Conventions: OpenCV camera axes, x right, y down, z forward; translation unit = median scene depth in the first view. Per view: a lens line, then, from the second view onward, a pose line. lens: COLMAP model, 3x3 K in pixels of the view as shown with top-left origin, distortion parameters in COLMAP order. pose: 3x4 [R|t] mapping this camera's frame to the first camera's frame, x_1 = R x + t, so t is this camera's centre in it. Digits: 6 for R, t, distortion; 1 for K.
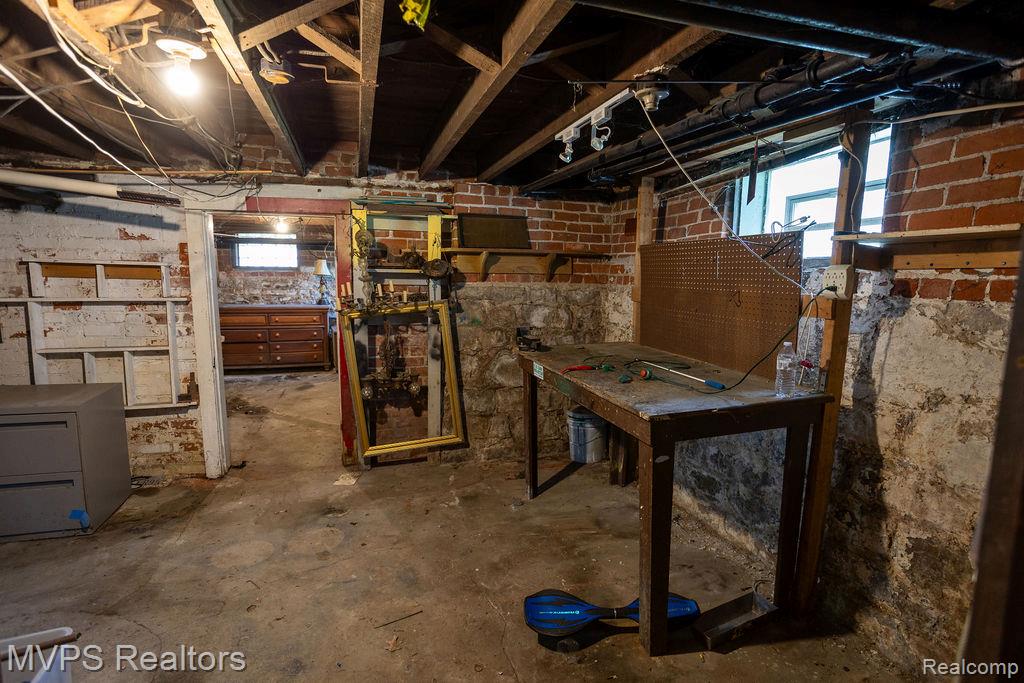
lens RADIAL K [[527.8, 0, 508.1], [0, 527.8, 345.4], [0, 0, 1]] dist [-0.045522, 0.029732]
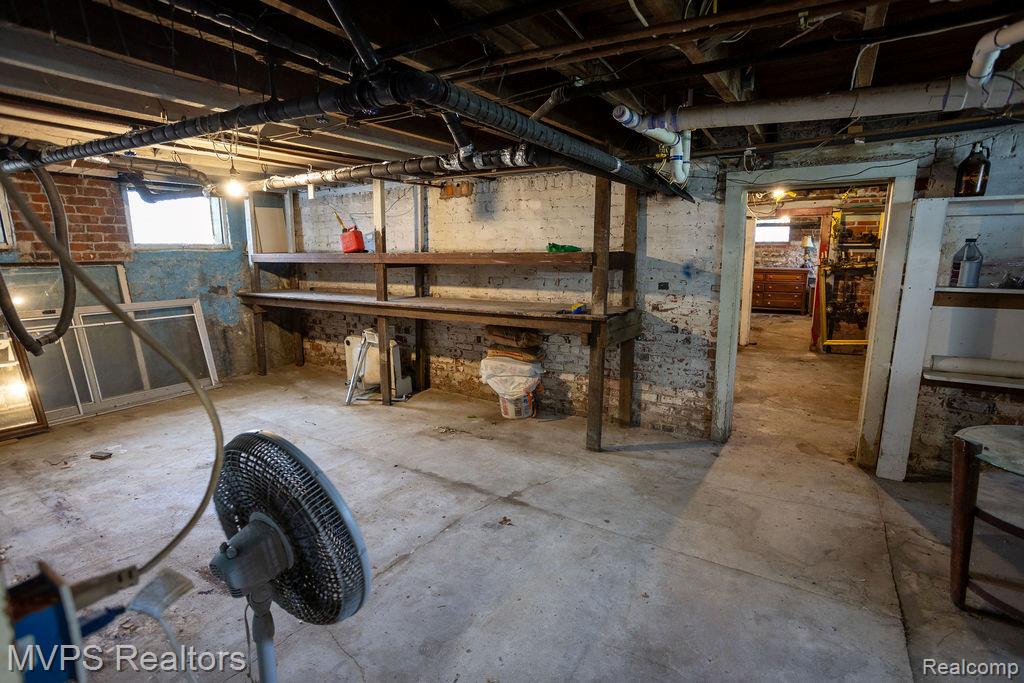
lens RADIAL K [[527.8, 0, 505.0], [0, 527.8, 340.5], [0, 0, 1]] dist [-0.045522, 0.029732]
pose [[0.665049, 0.116236, -0.737698, 0.327712], [-0.083949, 0.993188, 0.080810, 0.136406], [0.742066, 0.008187, 0.670277, -1.047967]]
